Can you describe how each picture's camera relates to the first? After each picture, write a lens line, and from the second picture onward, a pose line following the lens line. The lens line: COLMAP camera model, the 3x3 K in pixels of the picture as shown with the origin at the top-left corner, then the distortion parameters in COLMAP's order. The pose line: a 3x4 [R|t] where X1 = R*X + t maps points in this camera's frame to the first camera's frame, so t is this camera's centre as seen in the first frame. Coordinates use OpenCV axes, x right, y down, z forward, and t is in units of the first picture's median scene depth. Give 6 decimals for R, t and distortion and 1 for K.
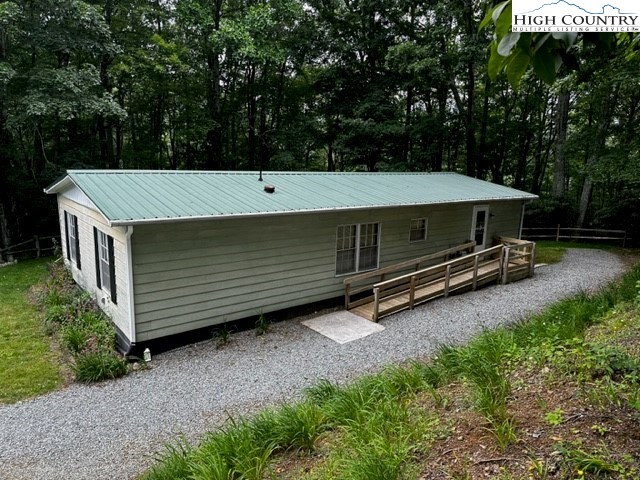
lens RADIAL K [[447.6, 0, 317.9], [0, 447.6, 241.2], [0, 0, 1]] dist [0.044375, -0.051985]
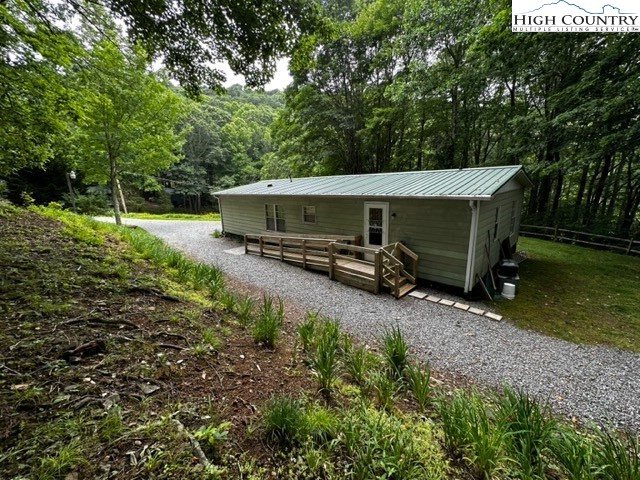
lens RADIAL K [[260.3, 0, 320.0], [0, 260.3, 240.0], [0, 0, 1]] dist [-0.000096, -0.000160]
pose [[0.115938, 0.180027, -0.976805, 1.182836], [-0.148342, 0.975546, 0.162188, -0.097797], [0.982117, 0.126098, 0.139809, 1.100288]]
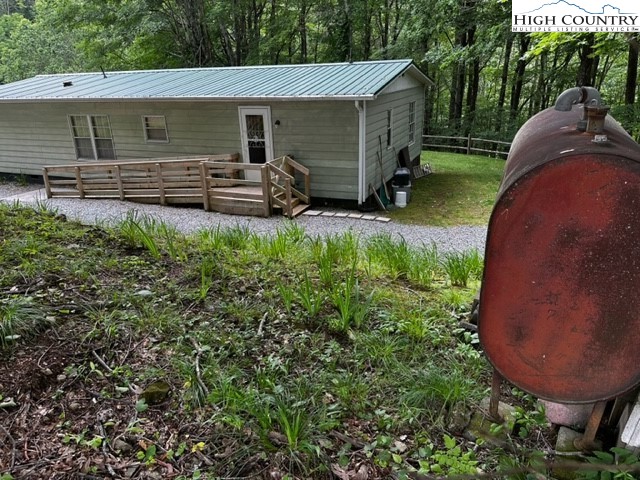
lens RADIAL K [[456.3, 0, 320.0], [0, 456.3, 240.0], [0, 0, 1]] dist [0.168515, -0.244282]
pose [[0.478337, 0.253609, -0.840759, 1.460134], [-0.117028, 0.967262, 0.225187, -0.070189], [0.870344, -0.009322, 0.492356, 0.970581]]
